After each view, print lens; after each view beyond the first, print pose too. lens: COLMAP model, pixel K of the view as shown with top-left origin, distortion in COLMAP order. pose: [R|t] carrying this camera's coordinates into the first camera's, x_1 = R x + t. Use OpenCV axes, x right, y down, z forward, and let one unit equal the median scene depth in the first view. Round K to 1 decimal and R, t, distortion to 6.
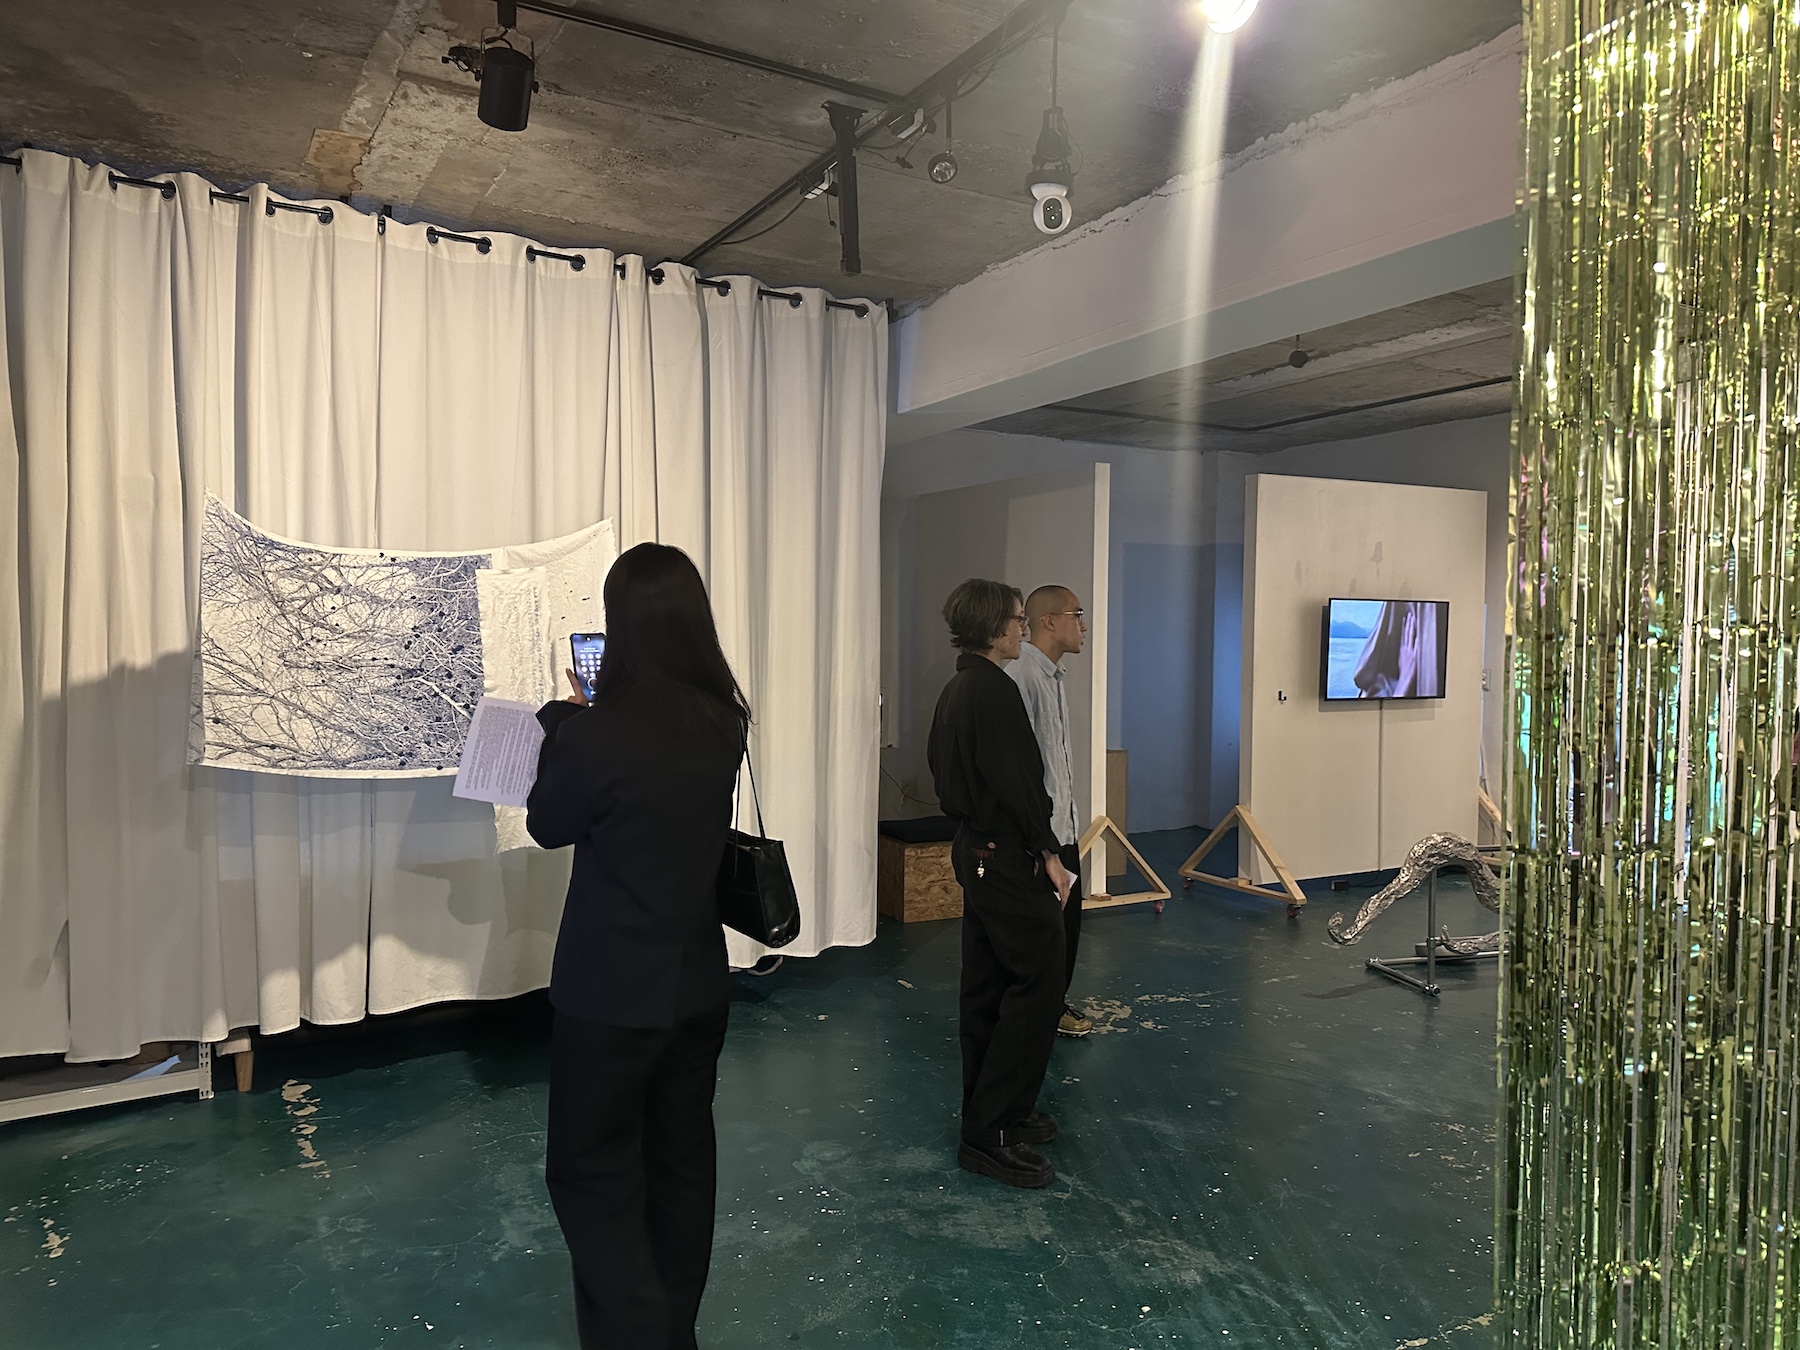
lens RADIAL K [[1263.9, 0, 907.8], [0, 1263.9, 687.2], [0, 0, 1]] dist [0.073905, -0.089397]
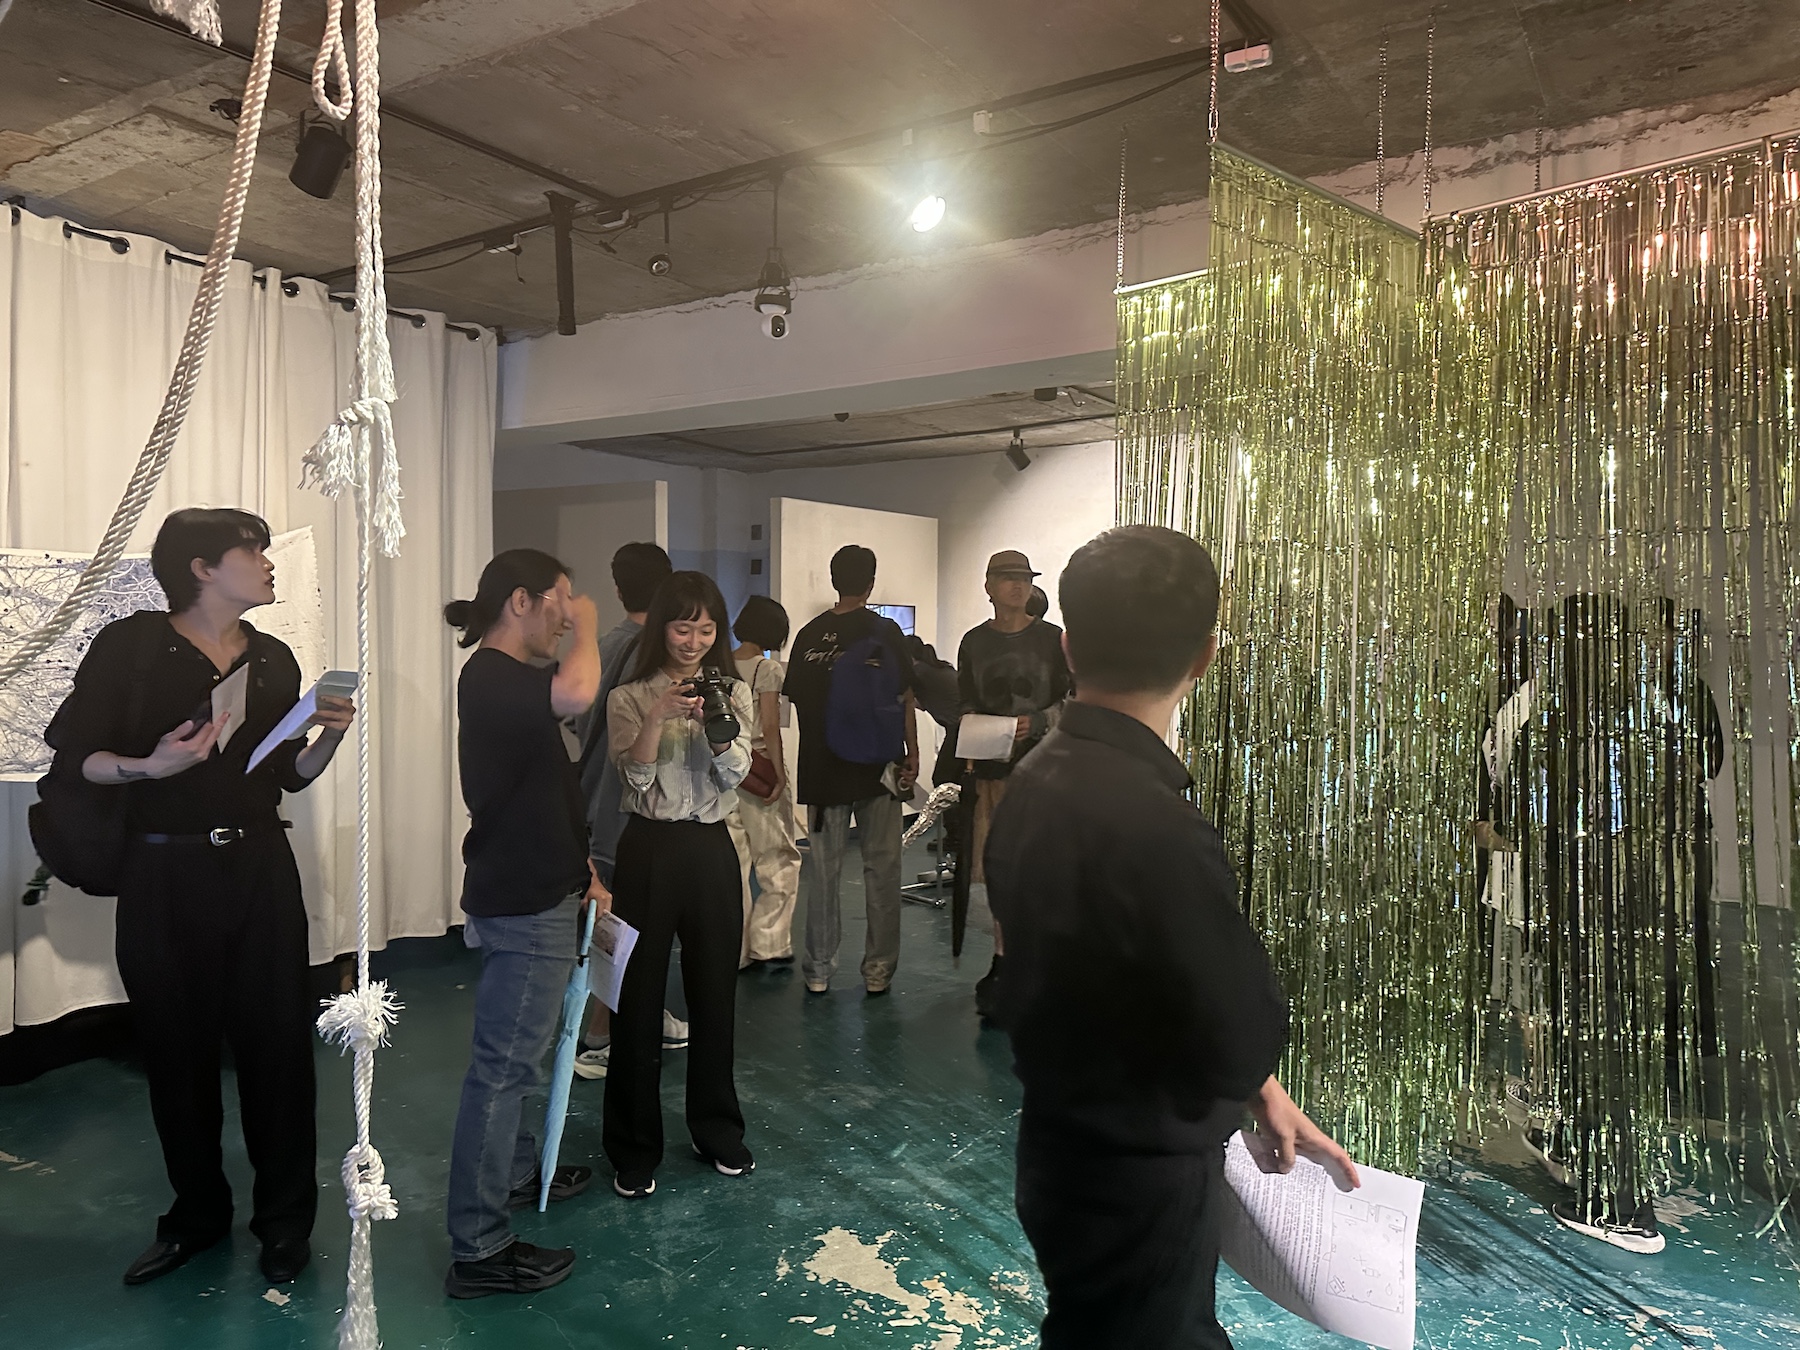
lens RADIAL K [[1263.9, 0, 907.8], [0, 1263.9, 687.2], [0, 0, 1]] dist [0.073905, -0.089397]
pose [[0.891640, -0.021102, 0.452253, -0.234082], [0.018163, 0.999776, 0.010840, -0.000679], [-0.452380, -0.001452, 0.891824, -0.162569]]
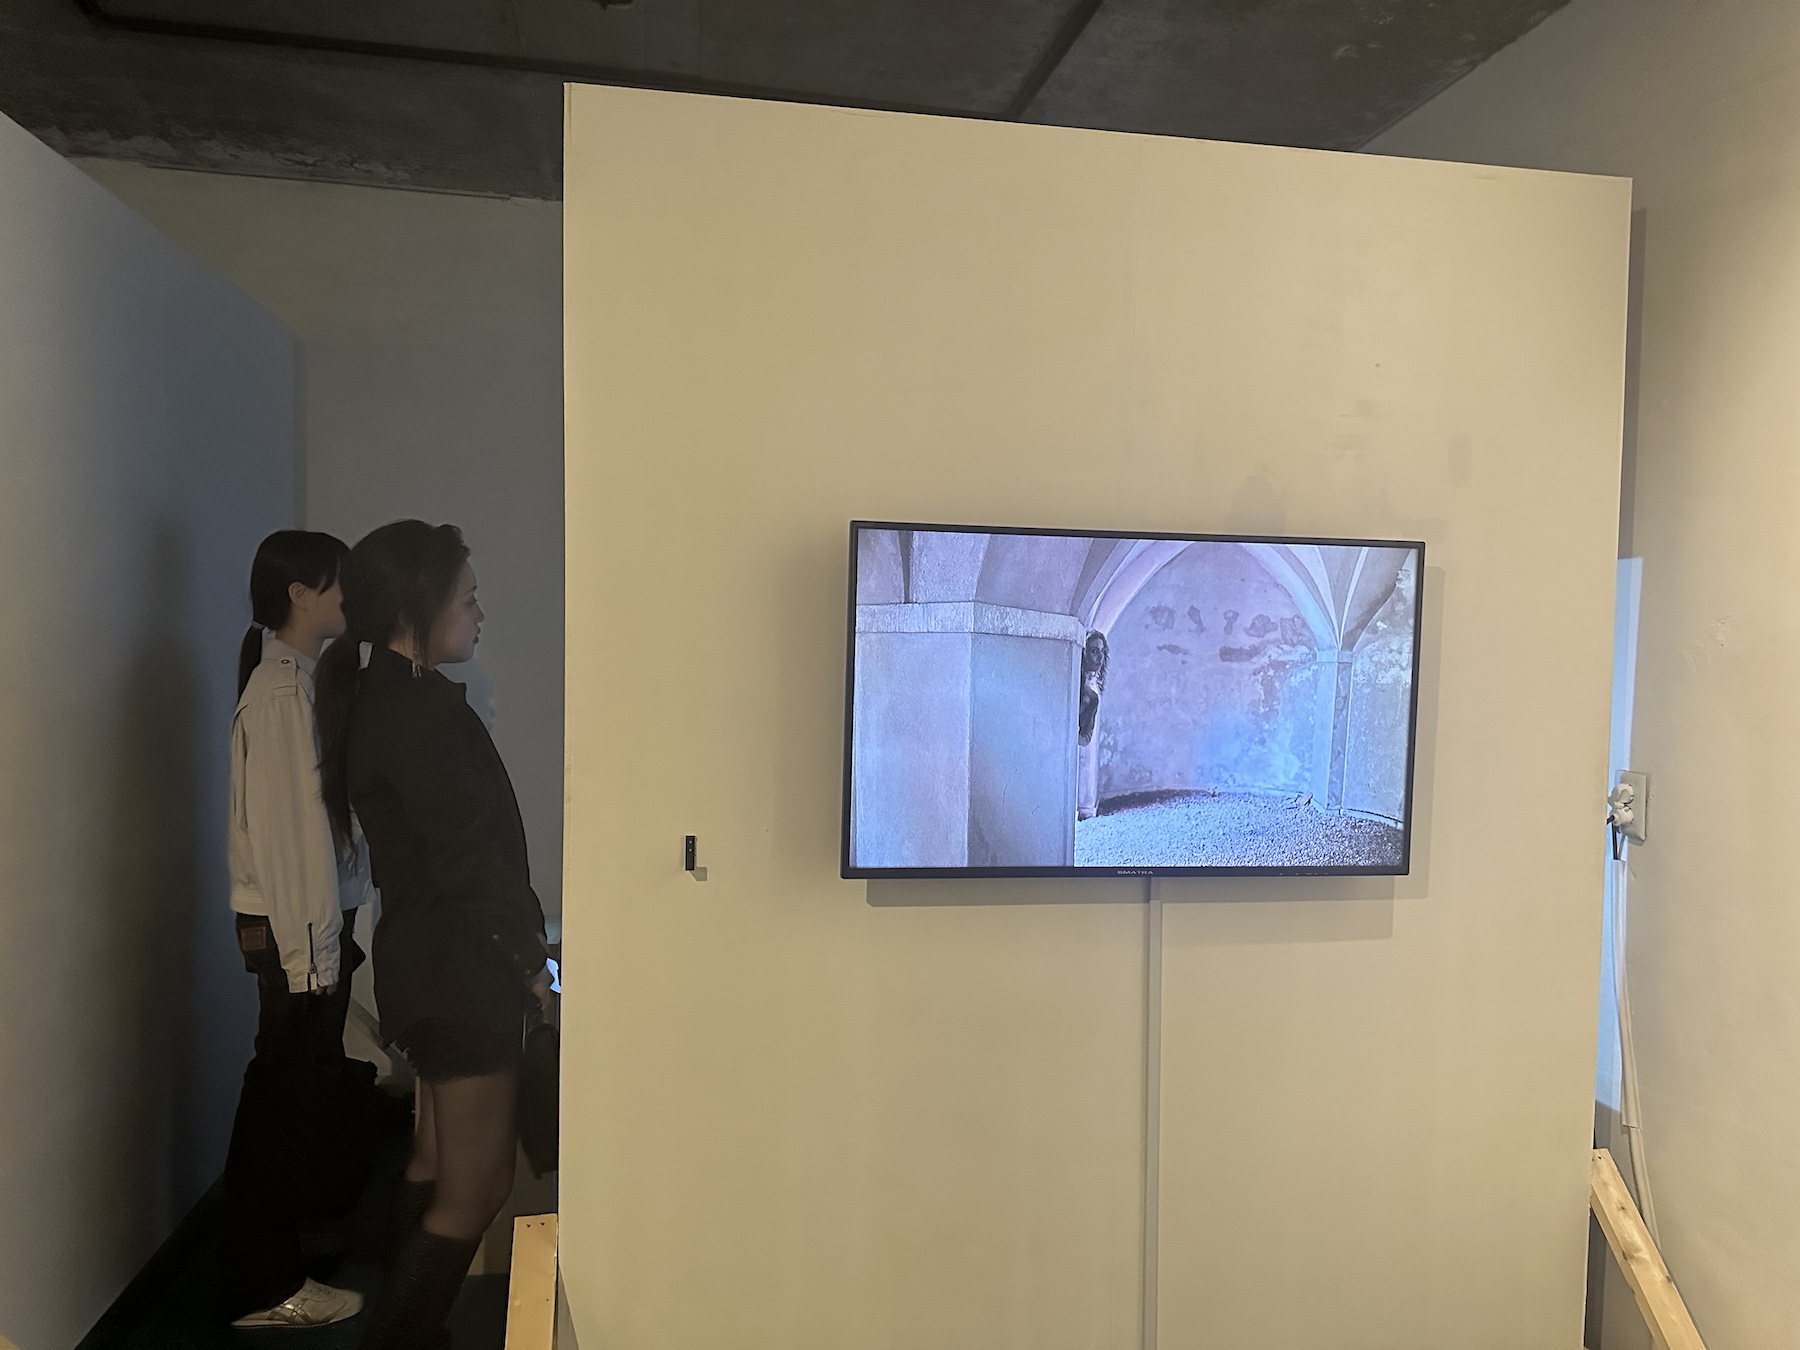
lens RADIAL K [[1263.9, 0, 907.8], [0, 1263.9, 687.2], [0, 0, 1]] dist [0.073905, -0.089397]
pose [[0.932998, 0.028459, -0.358753, 0.684535], [-0.030692, 0.999529, -0.000528, -0.049812], [0.358569, 0.011503, 0.933432, 1.119492]]
